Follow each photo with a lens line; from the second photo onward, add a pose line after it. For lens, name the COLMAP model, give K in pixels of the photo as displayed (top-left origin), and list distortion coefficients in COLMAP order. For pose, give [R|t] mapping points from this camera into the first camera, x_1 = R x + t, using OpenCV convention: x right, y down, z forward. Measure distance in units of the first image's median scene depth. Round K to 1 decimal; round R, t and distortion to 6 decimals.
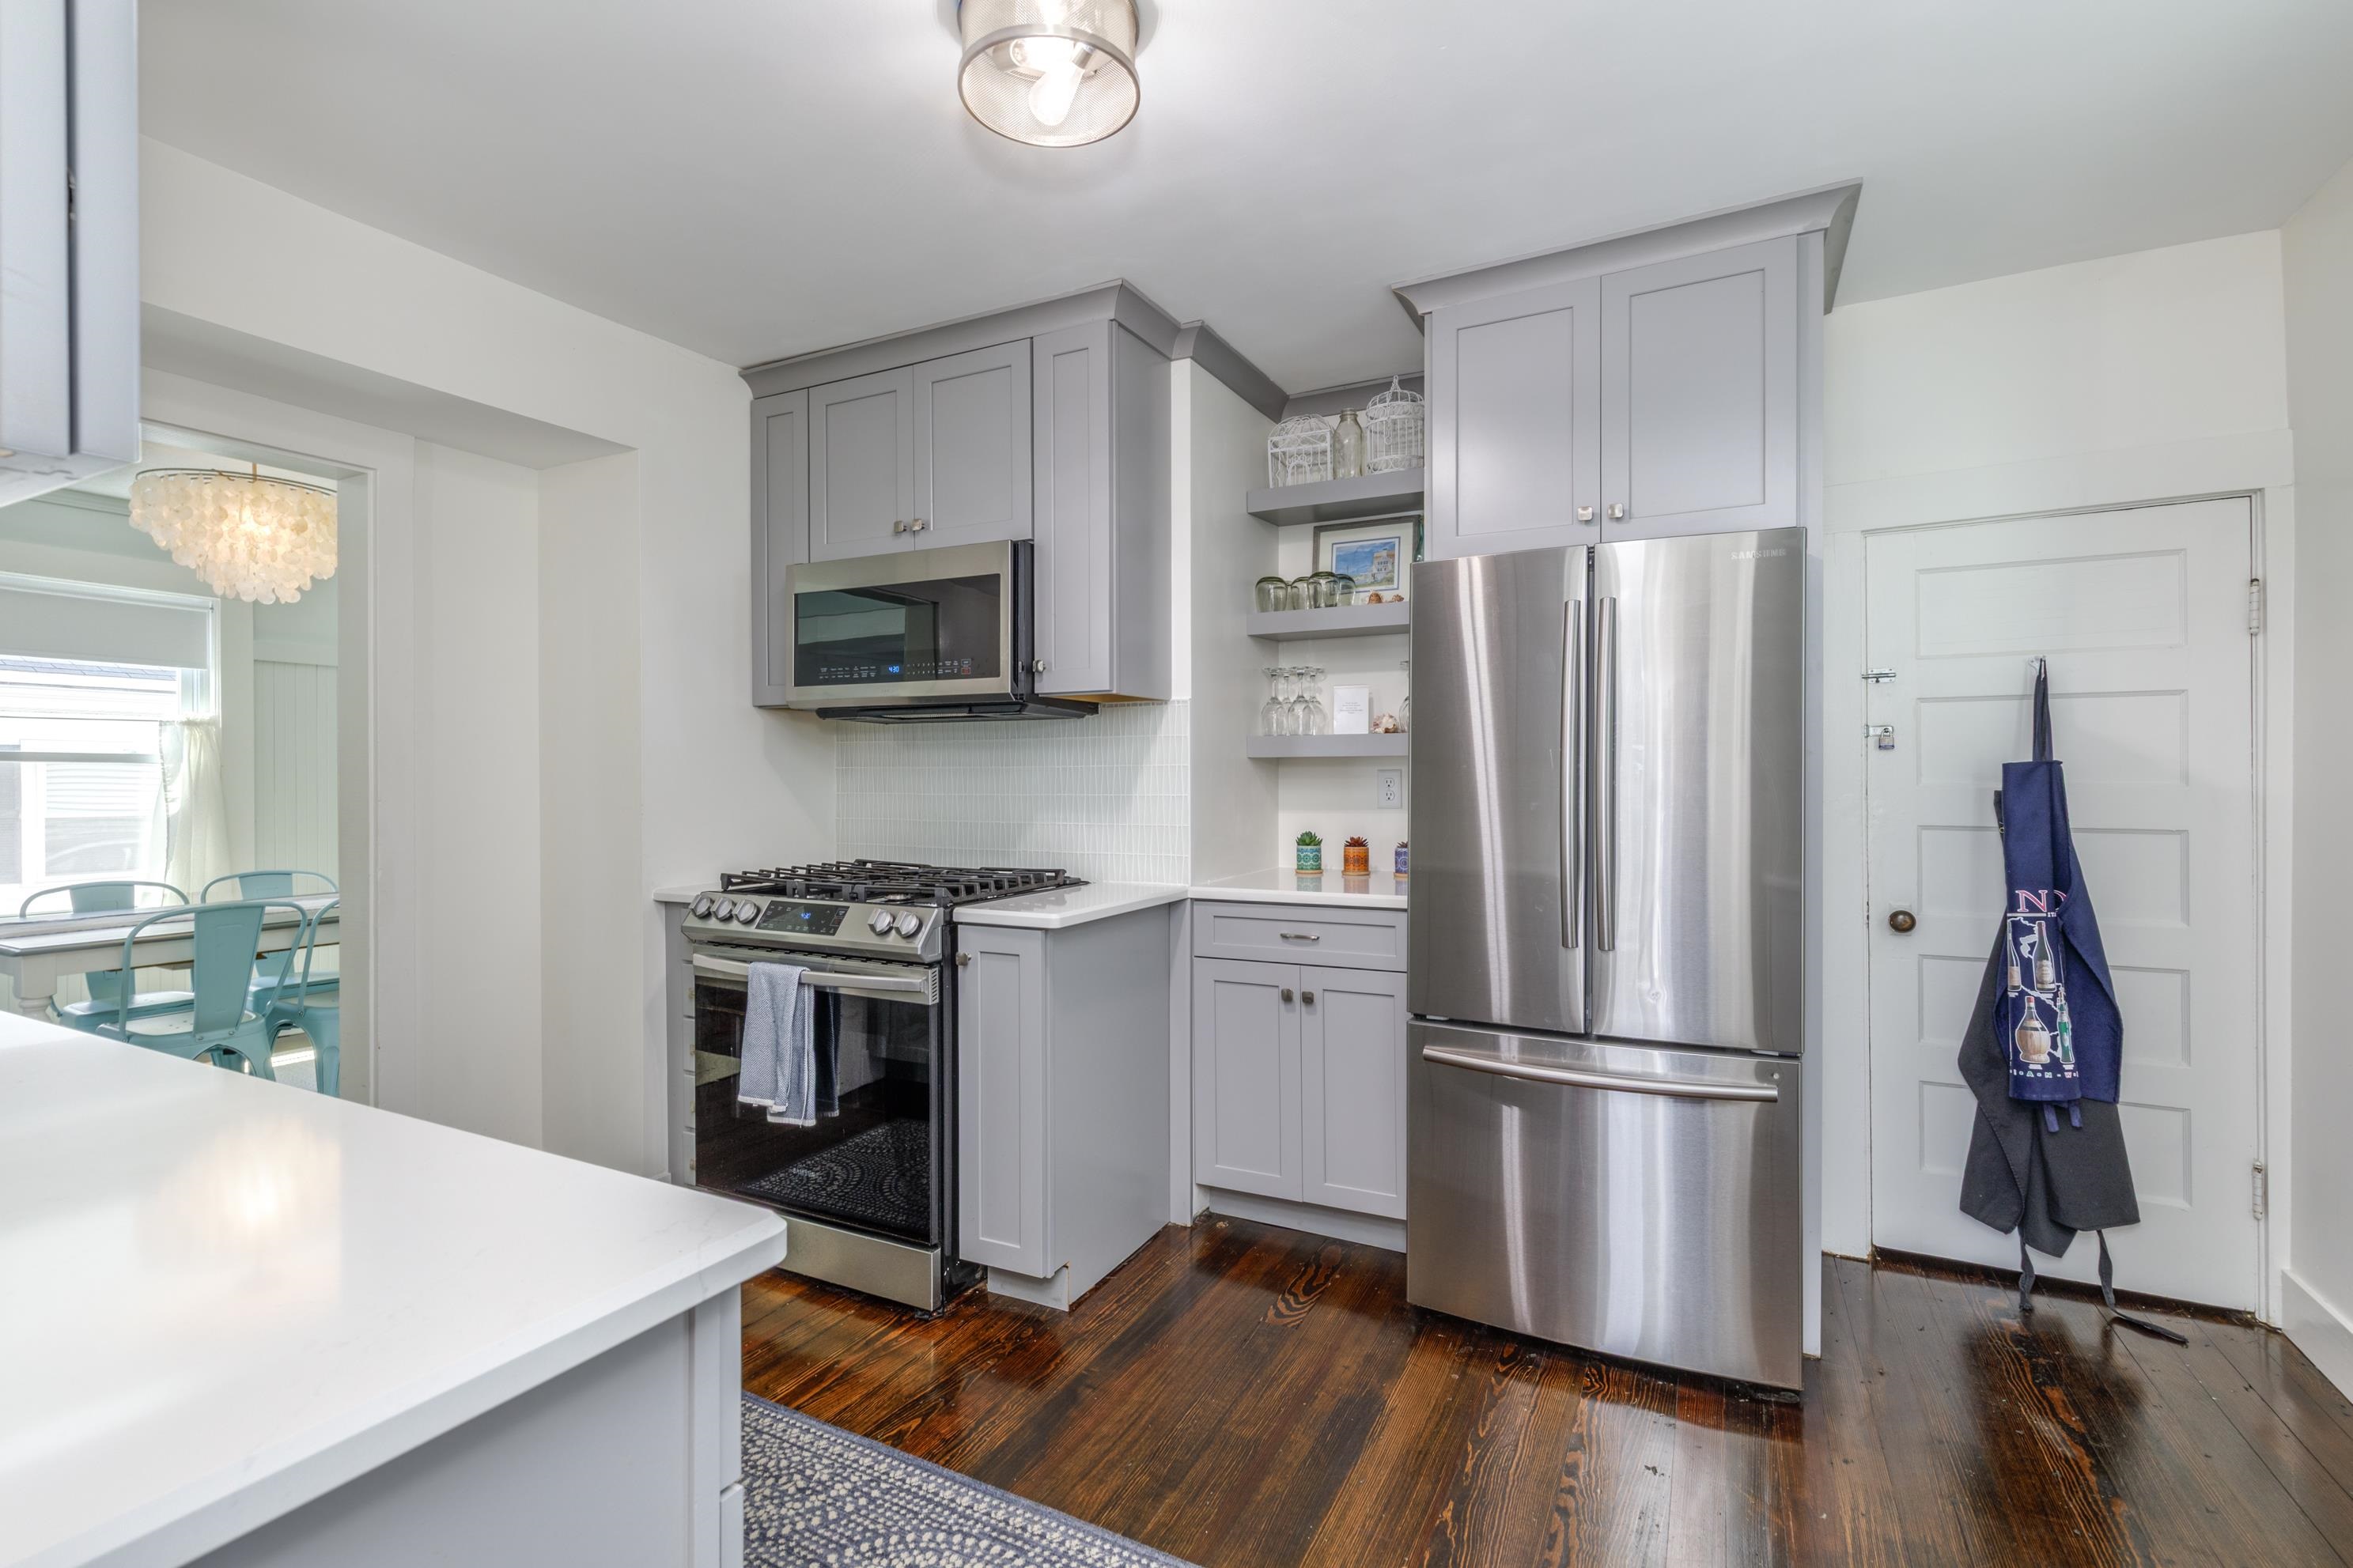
lens RADIAL K [[1074.8, 0, 1147.9], [0, 1074.8, 771.4], [0, 0, 1]] dist [0.003866, -0.000393]
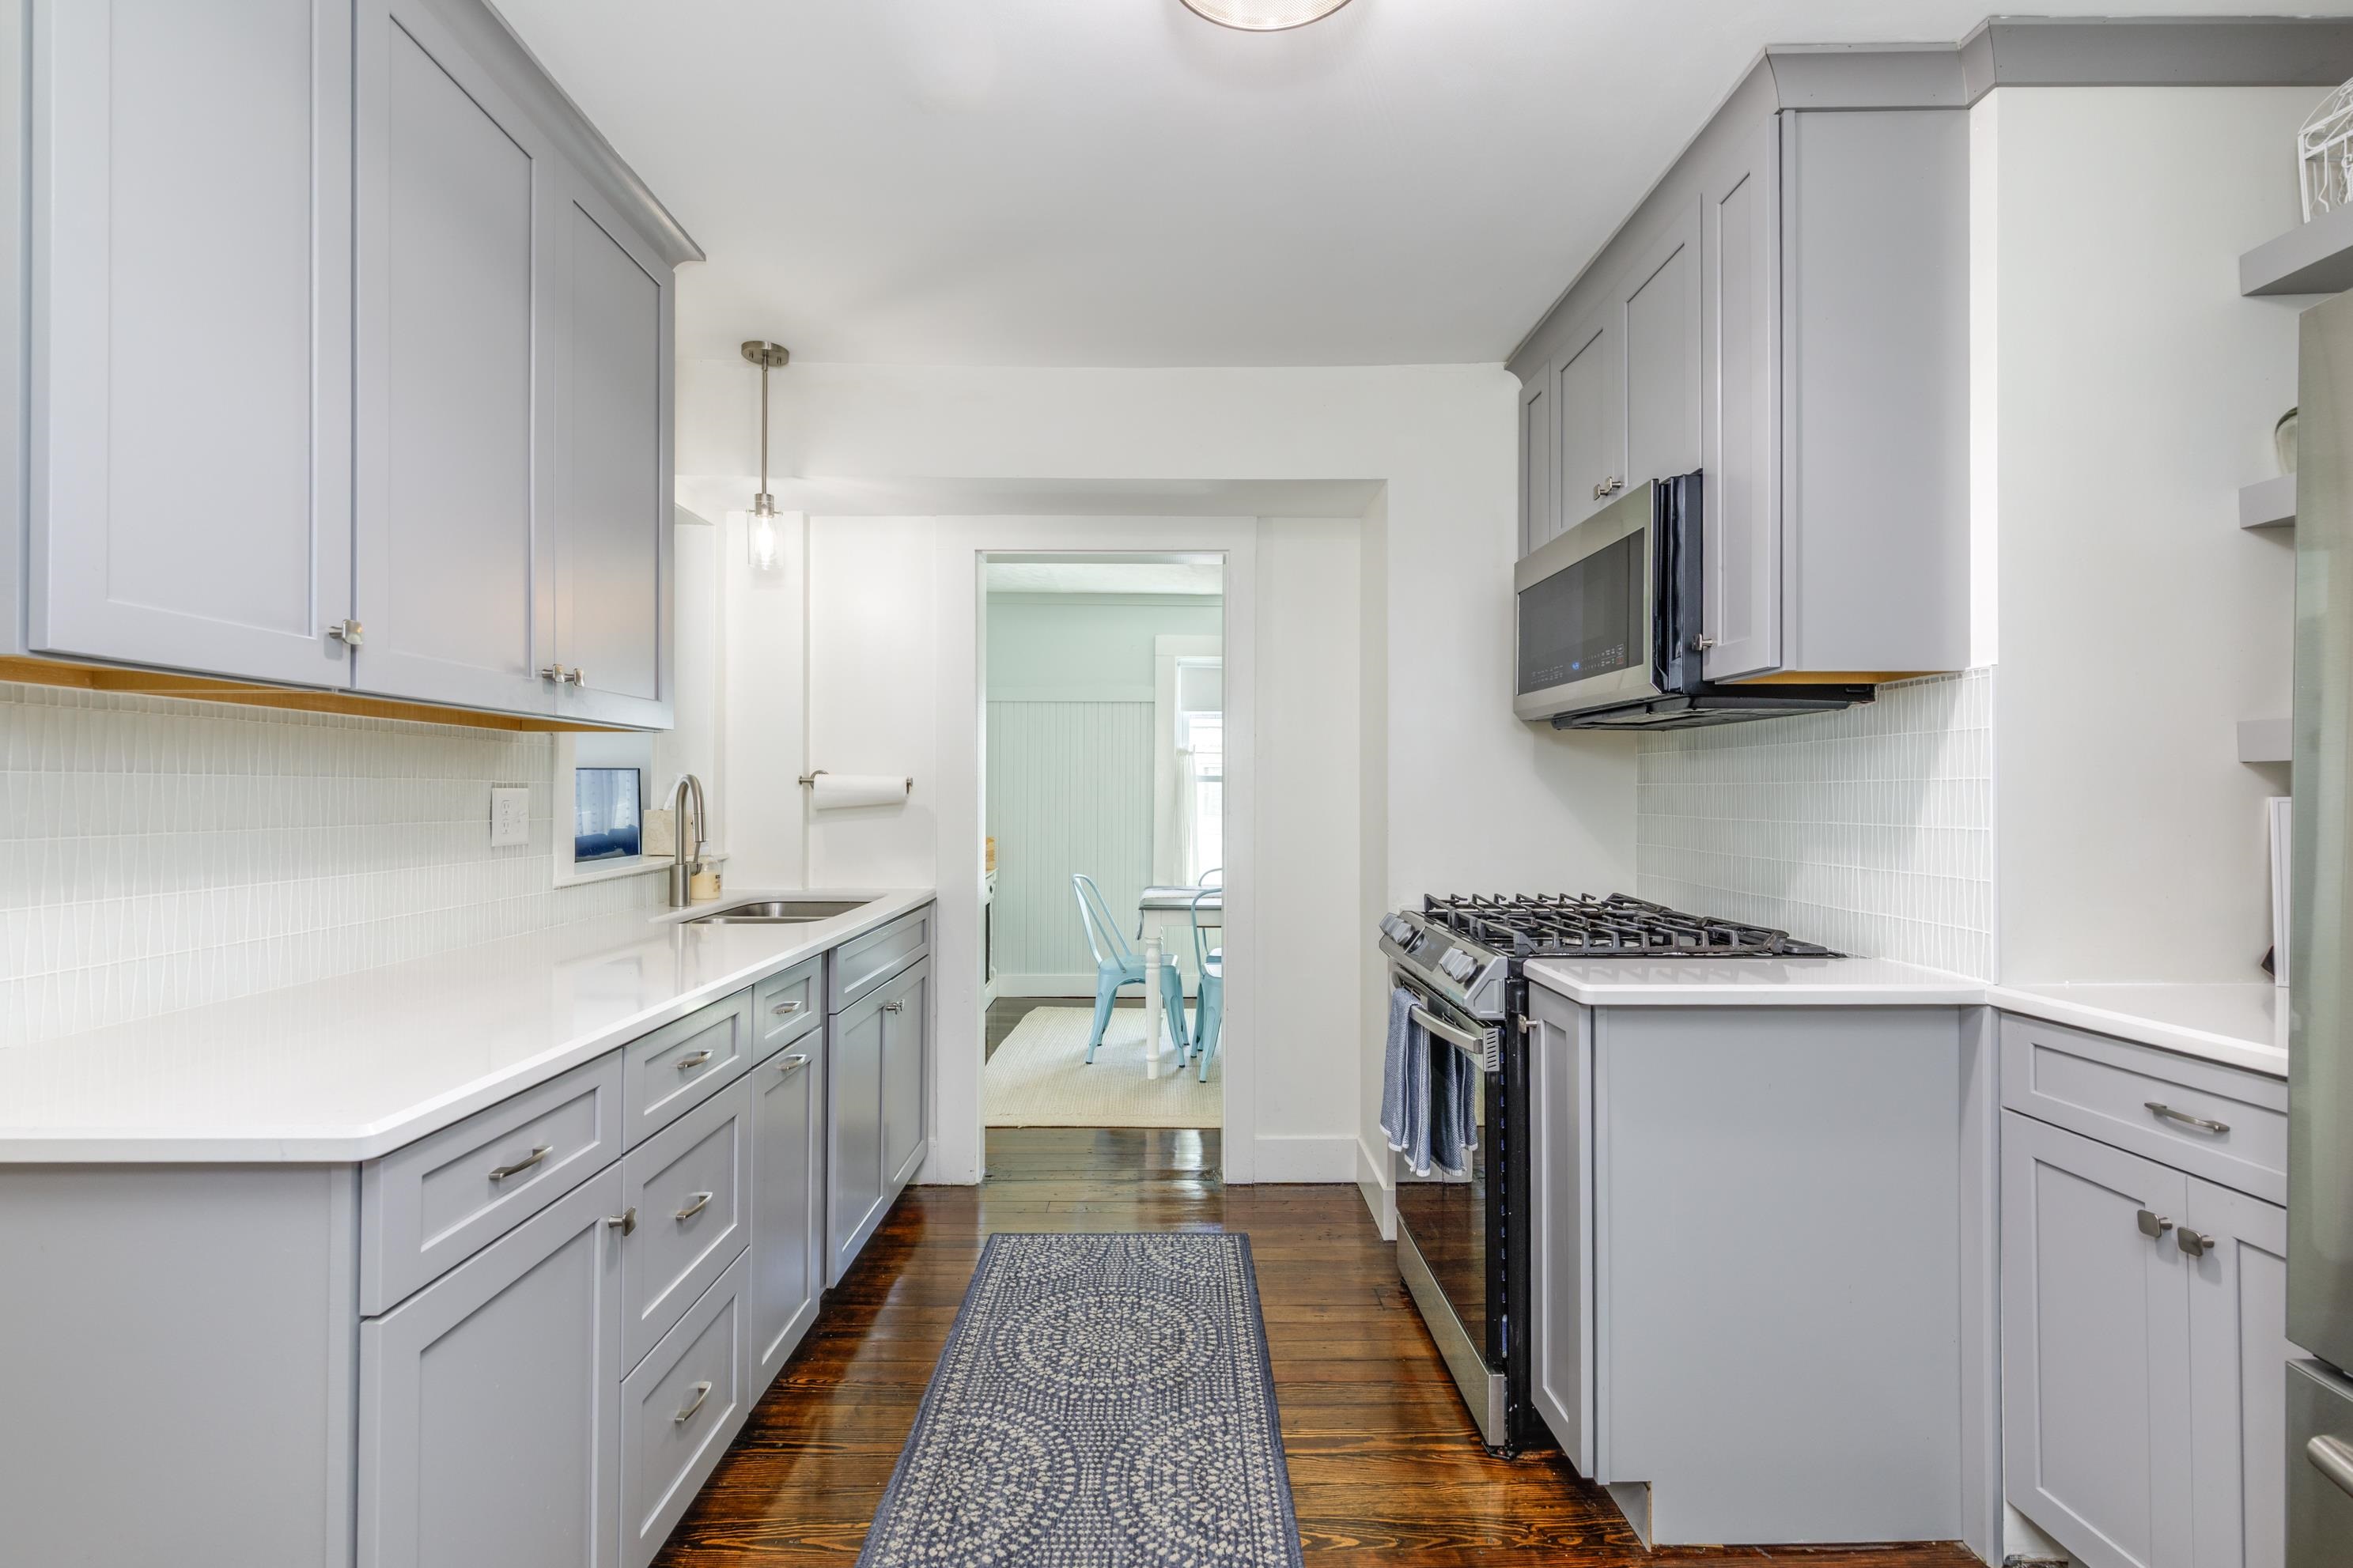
lens RADIAL K [[1074.8, 0, 1174.5], [0, 1074.8, 779.4], [0, 0, 1]] dist [0.003866, -0.000393]
pose [[0.479689, -0.008930, -0.877393, 0.343182], [0.001542, 0.999955, -0.009335, 0.000015], [0.877437, 0.003125, 0.479681, 0.328117]]
